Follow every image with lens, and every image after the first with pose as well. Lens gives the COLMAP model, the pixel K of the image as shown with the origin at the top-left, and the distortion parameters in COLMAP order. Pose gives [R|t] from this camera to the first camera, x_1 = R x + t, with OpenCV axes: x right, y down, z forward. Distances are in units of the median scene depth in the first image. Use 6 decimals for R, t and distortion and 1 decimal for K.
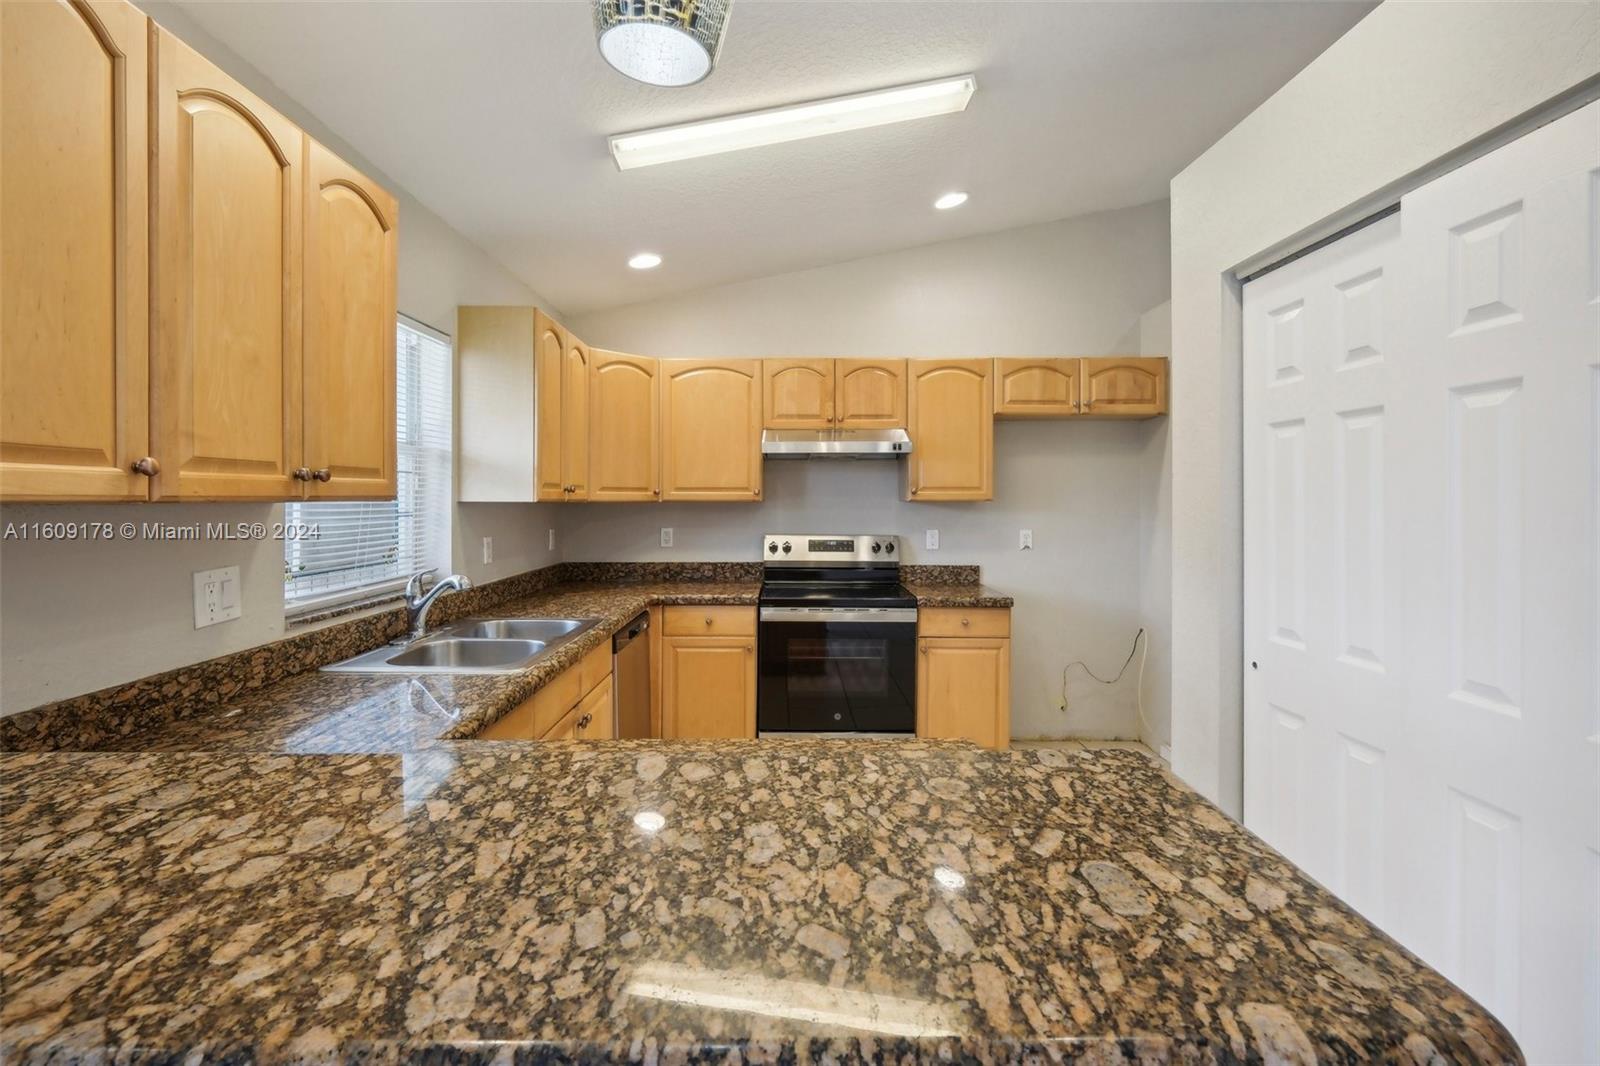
lens RADIAL K [[709.6, 0, 802.5], [0, 709.6, 503.0], [0, 0, 1]] dist [-0.001875, -0.000408]
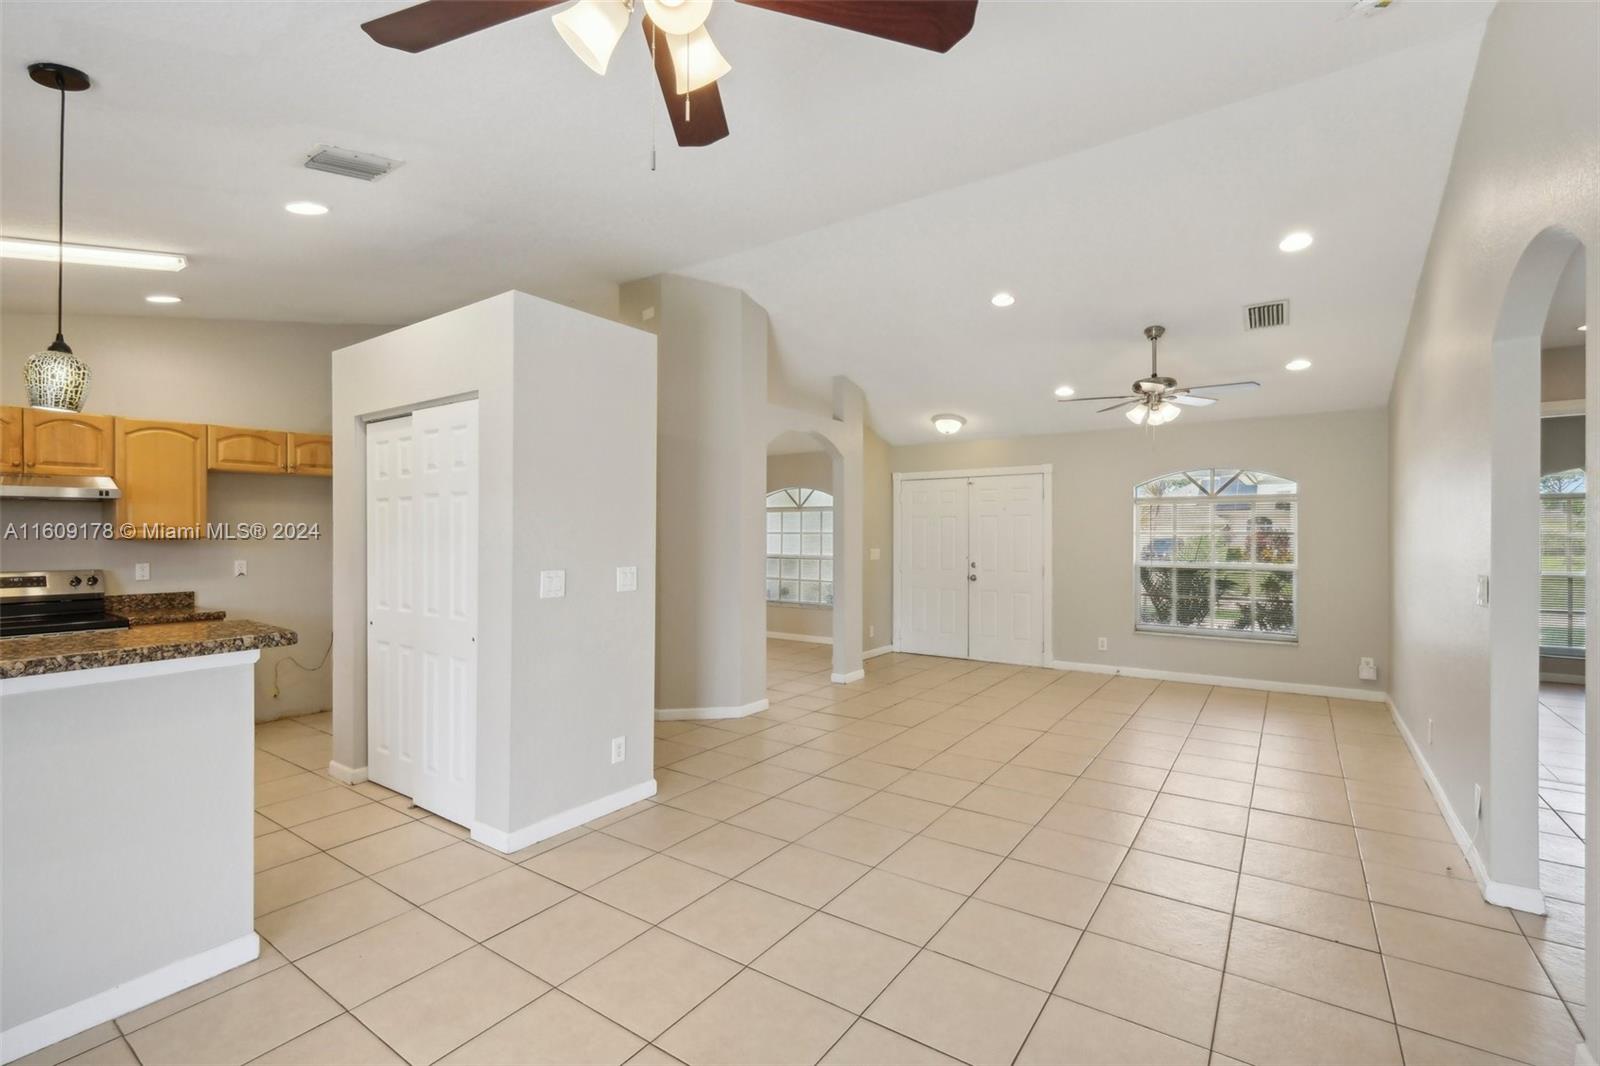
lens RADIAL K [[709.6, 0, 795.3], [0, 709.6, 531.9], [0, 0, 1]] dist [-0.001875, -0.000408]
pose [[0.588954, -0.003432, 0.808160, -0.138125], [0.007096, 0.999974, -0.000925, -0.005504], [-0.808136, 0.006279, 0.588963, -0.608466]]
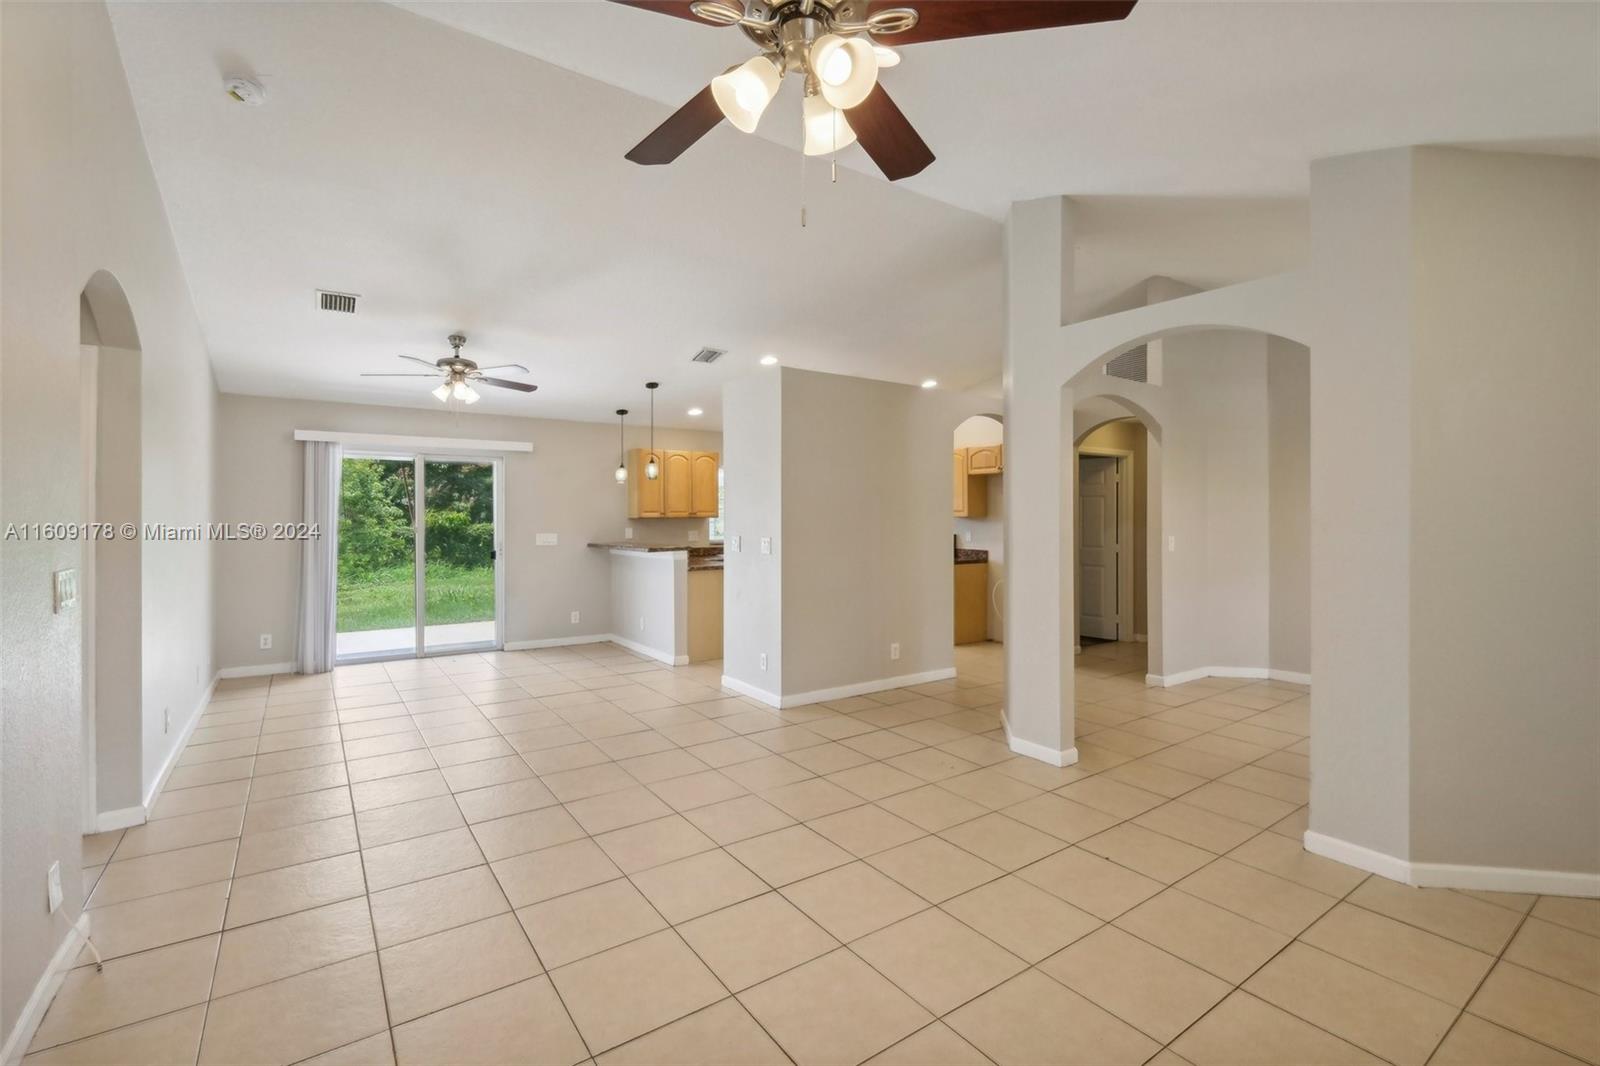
lens RADIAL K [[709.6, 0, 793.7], [0, 709.6, 513.9], [0, 0, 1]] dist [-0.001875, -0.000408]
pose [[0.557994, -0.008696, -0.829799, 1.752724], [-0.000006, 0.999945, -0.010483, 0.010011], [0.829845, 0.005855, 0.557963, -0.582683]]
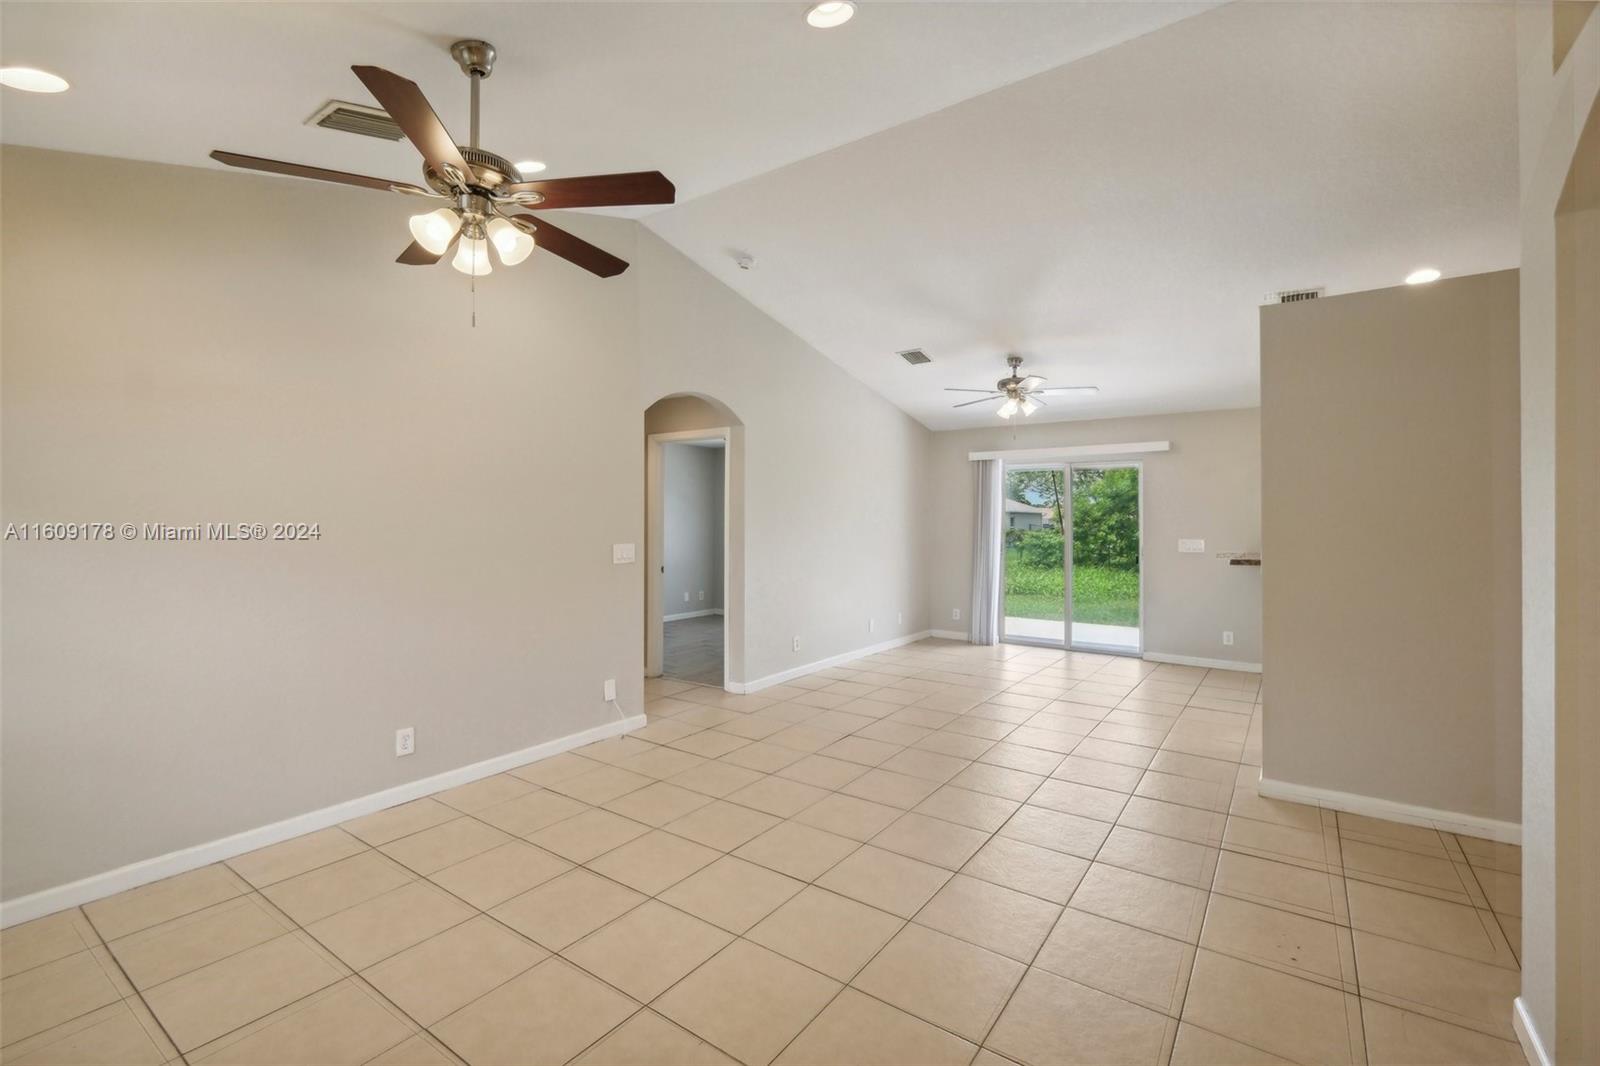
lens RADIAL K [[709.6, 0, 799.8], [0, 709.6, 506.9], [0, 0, 1]] dist [-0.001875, -0.000408]
pose [[-0.603068, -0.022018, -0.797386, 1.740685], [-0.008313, 0.999738, -0.021319, 0.009005], [0.797646, -0.006228, -0.603093, 0.274405]]
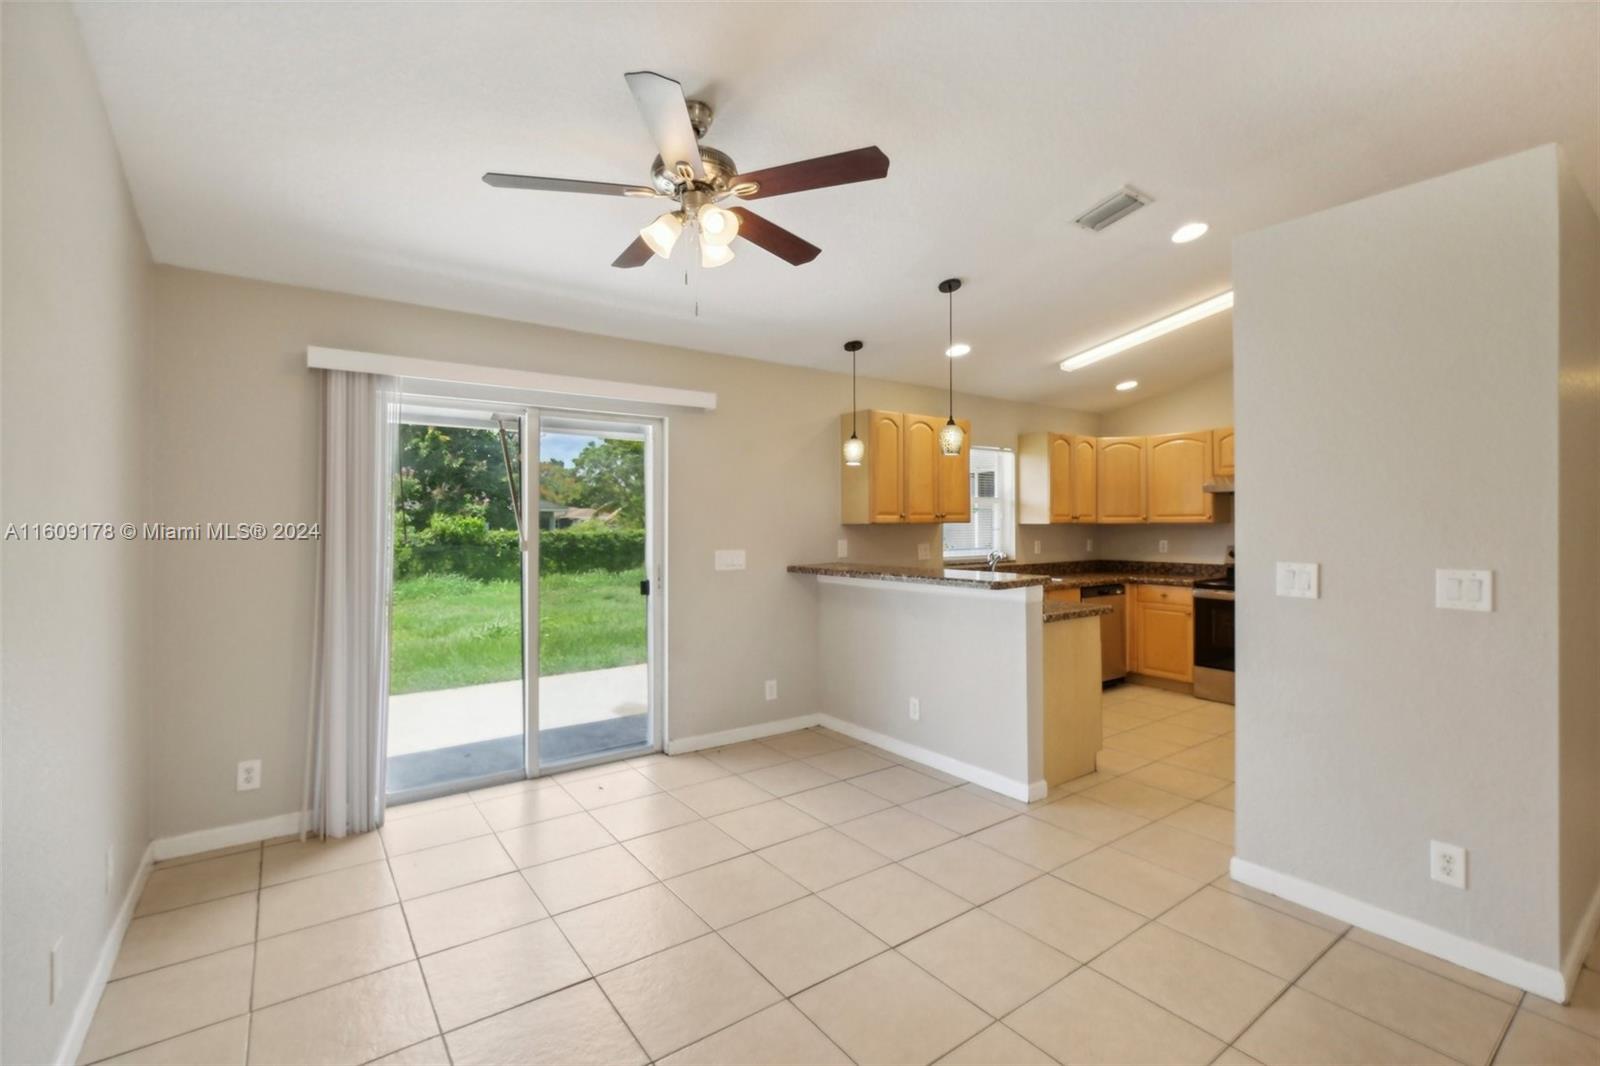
lens RADIAL K [[709.6, 0, 791.0], [0, 709.6, 519.4], [0, 0, 1]] dist [-0.001875, -0.000408]
pose [[0.572685, -0.008179, -0.819735, 0.696676], [0.000272, 0.999952, -0.009787, 0.004808], [0.819776, 0.005382, 0.572659, -0.639117]]
